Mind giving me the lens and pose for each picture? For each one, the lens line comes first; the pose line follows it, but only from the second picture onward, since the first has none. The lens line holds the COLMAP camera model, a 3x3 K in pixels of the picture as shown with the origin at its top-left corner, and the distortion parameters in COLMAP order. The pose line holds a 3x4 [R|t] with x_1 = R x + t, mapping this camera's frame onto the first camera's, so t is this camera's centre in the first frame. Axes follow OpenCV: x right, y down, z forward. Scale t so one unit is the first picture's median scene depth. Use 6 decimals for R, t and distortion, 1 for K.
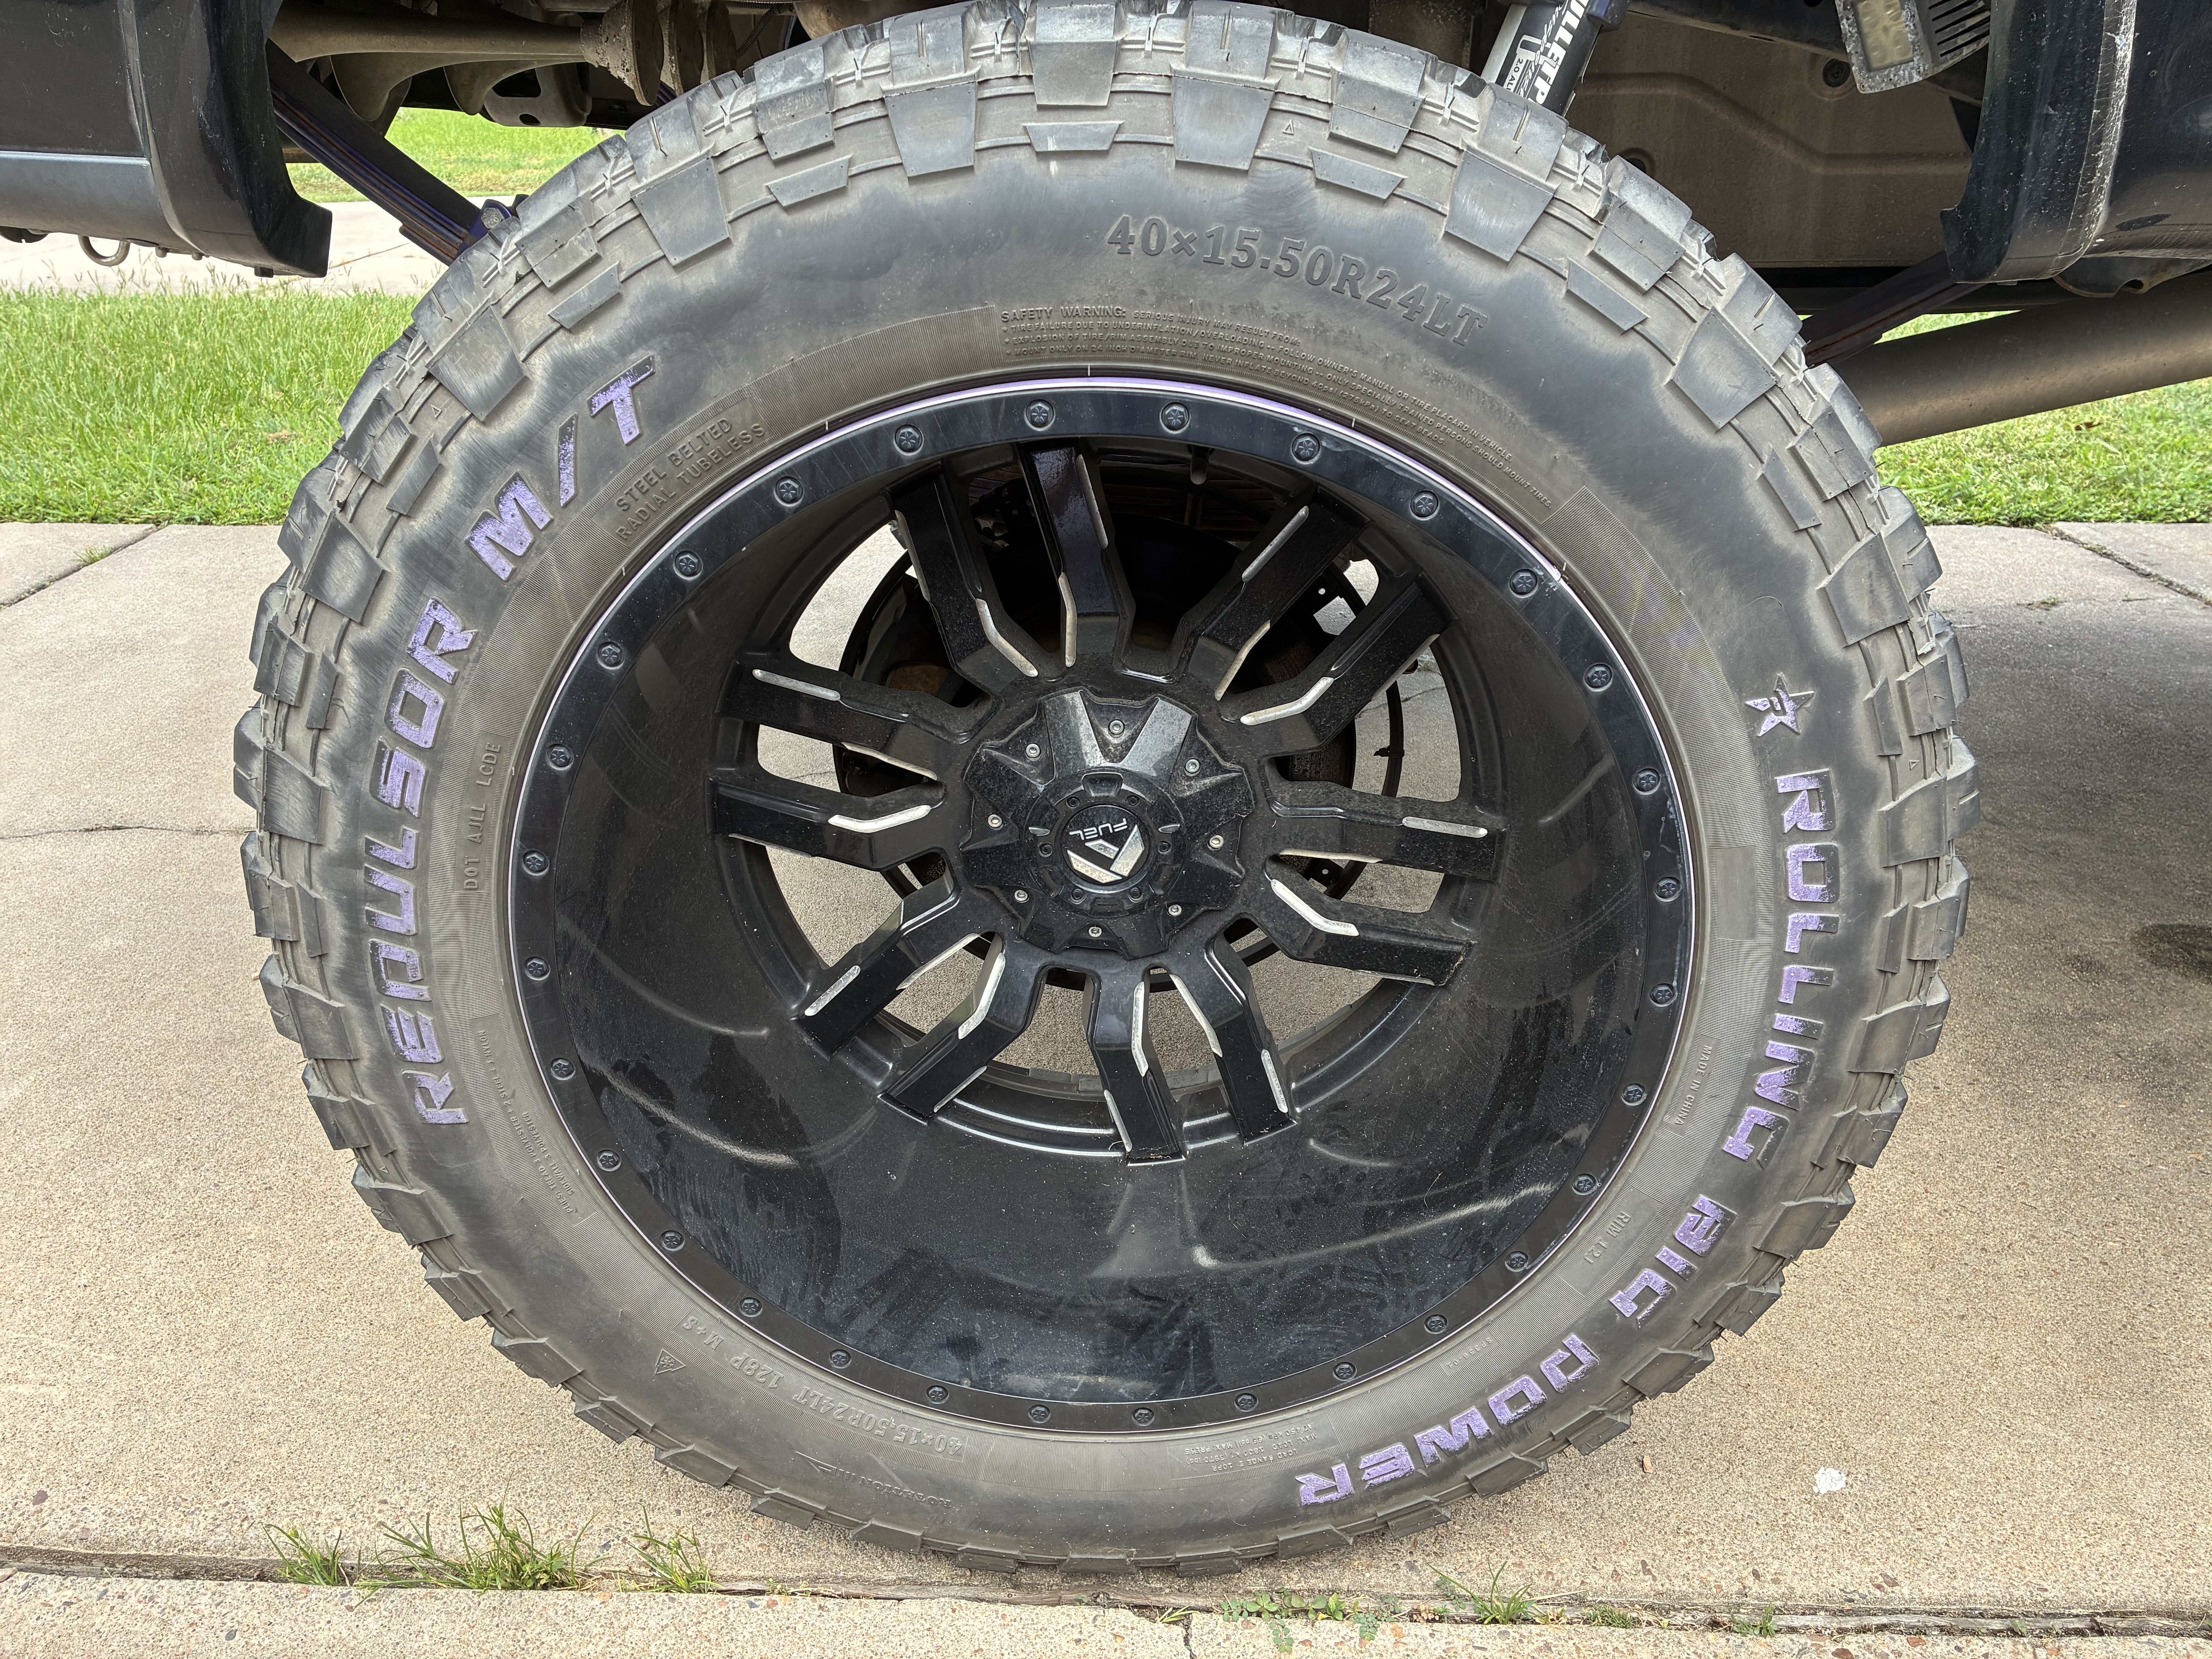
lens RADIAL K [[1787.7, 0, 1106.0], [0, 1787.7, 829.5], [0, 0, 1]] dist [0.080423, -0.142192]
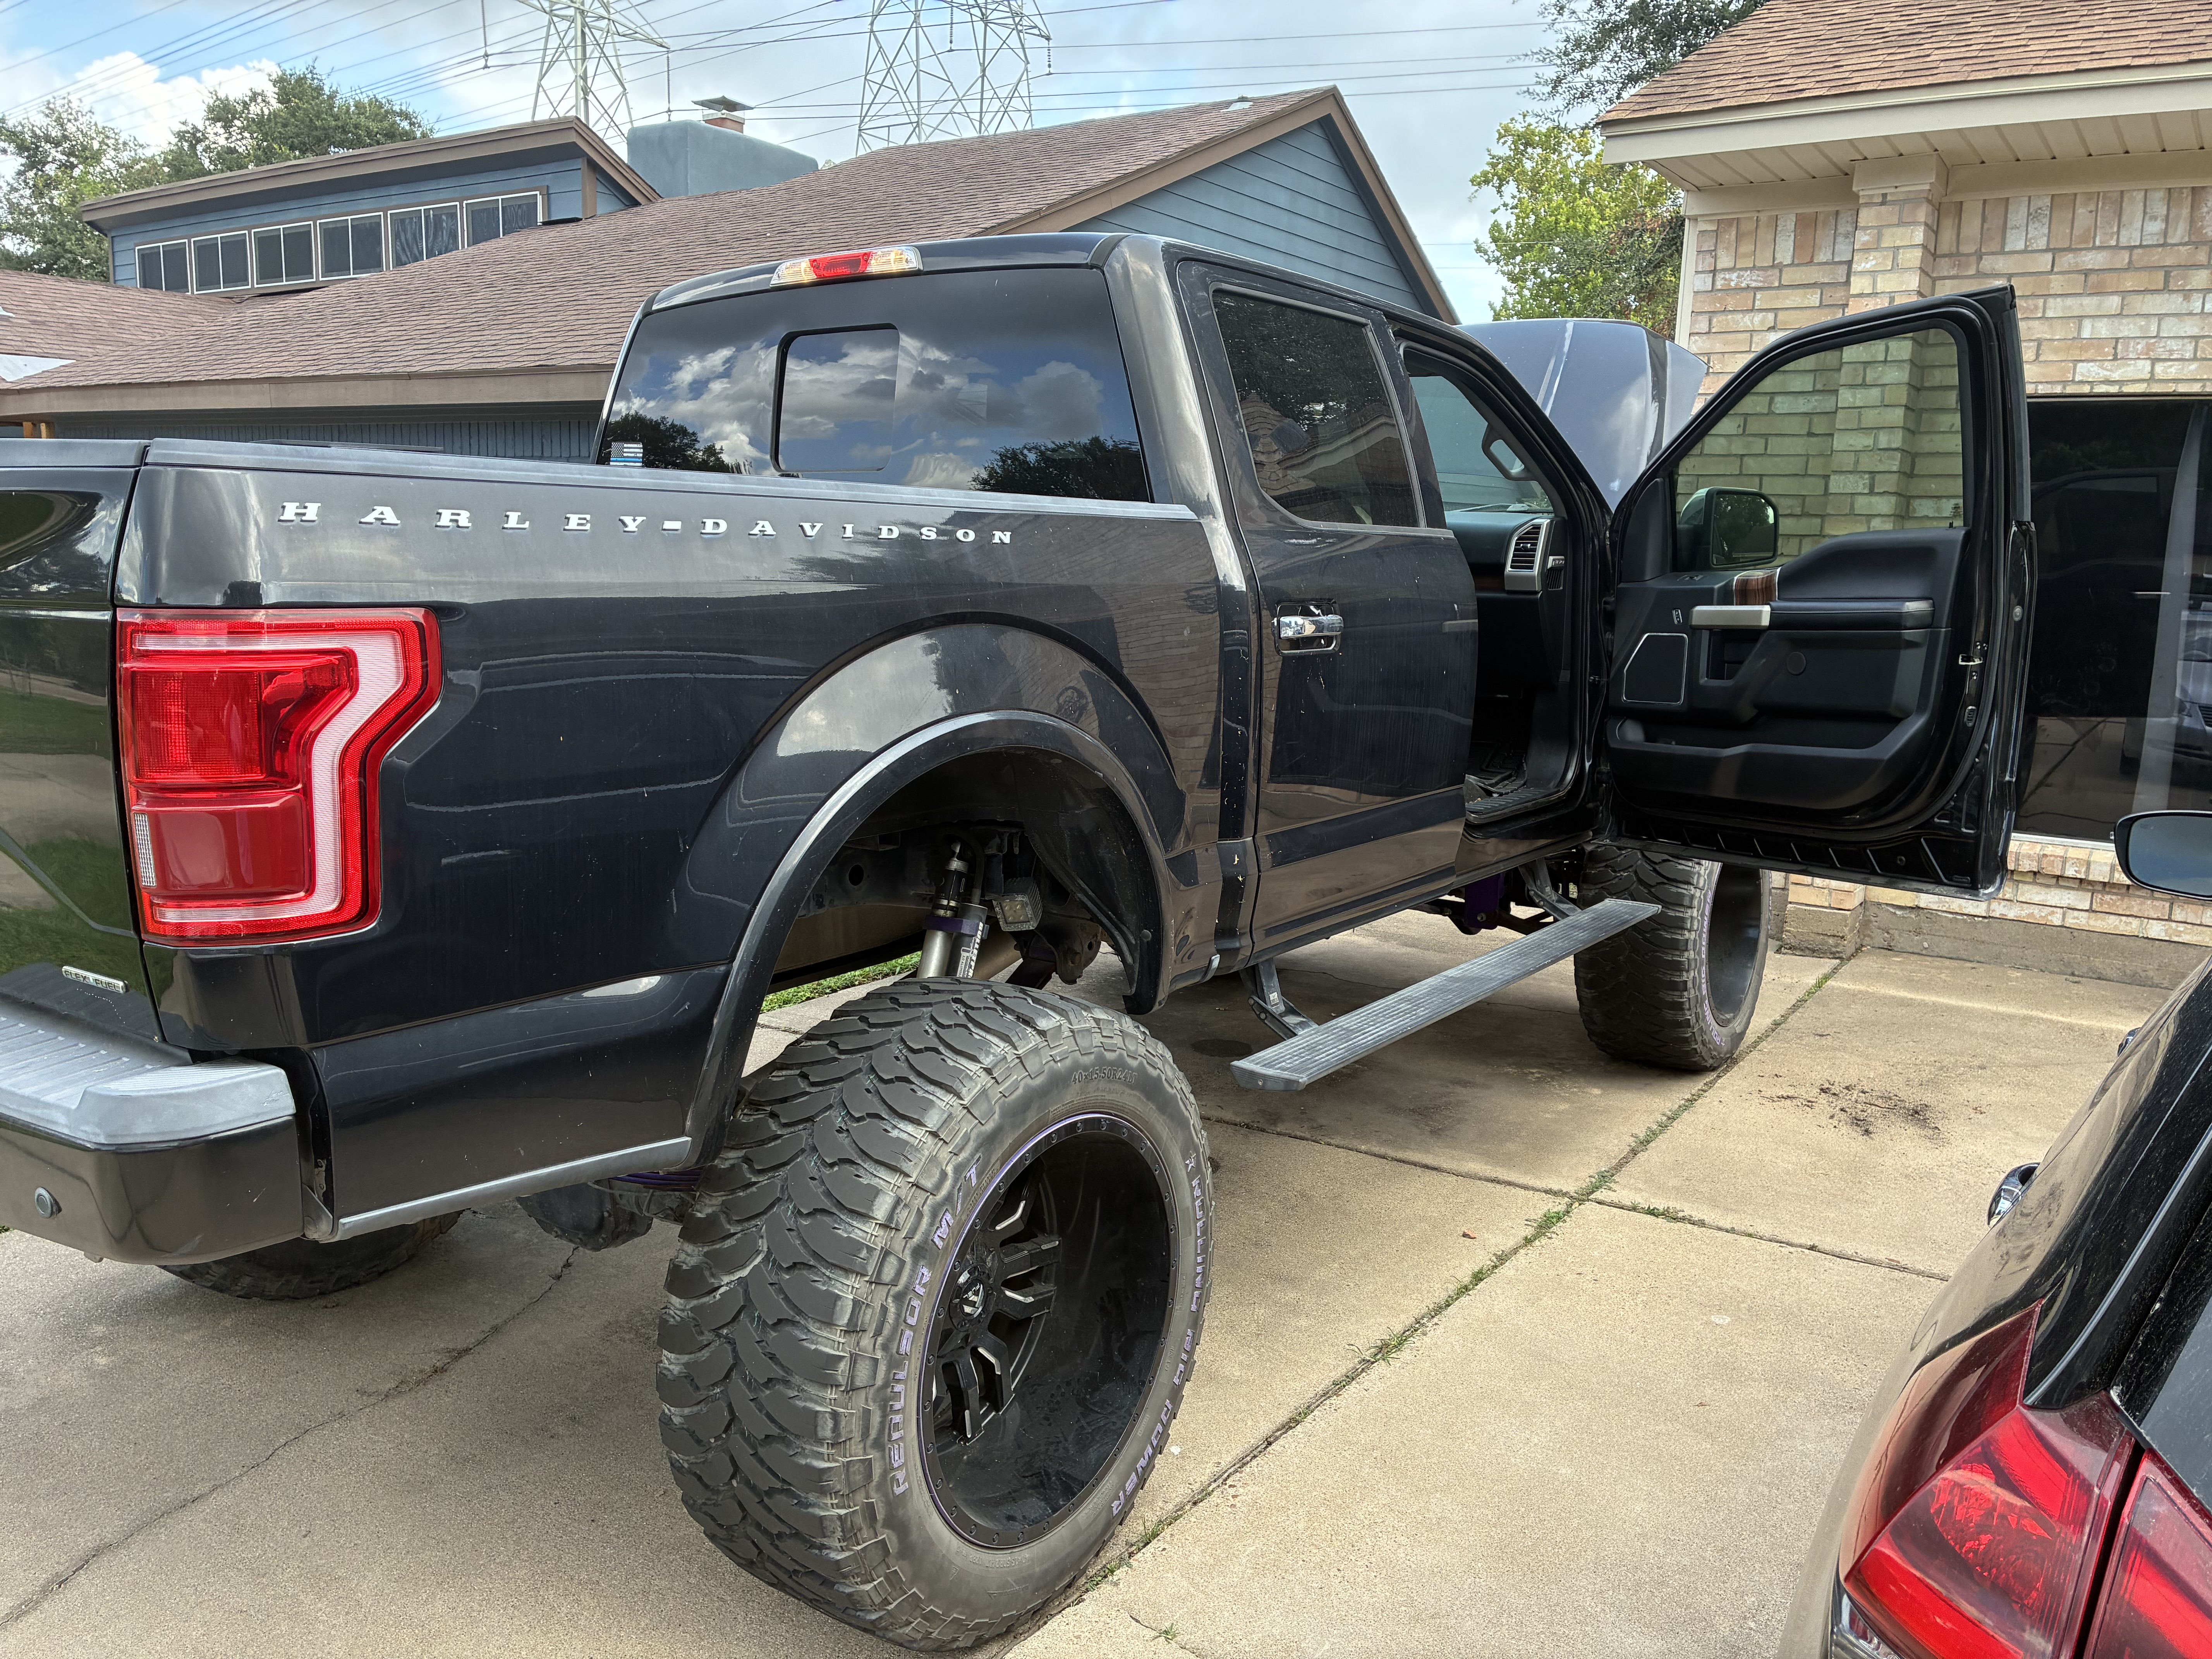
lens RADIAL K [[1787.7, 0, 1106.0], [0, 1787.7, 829.5], [0, 0, 1]] dist [0.080423, -0.142192]
pose [[0.563571, -0.134144, 0.815103, -2.299427], [0.328098, 0.941908, -0.071838, -0.453334], [-0.758115, 0.307919, 0.574845, -0.952837]]
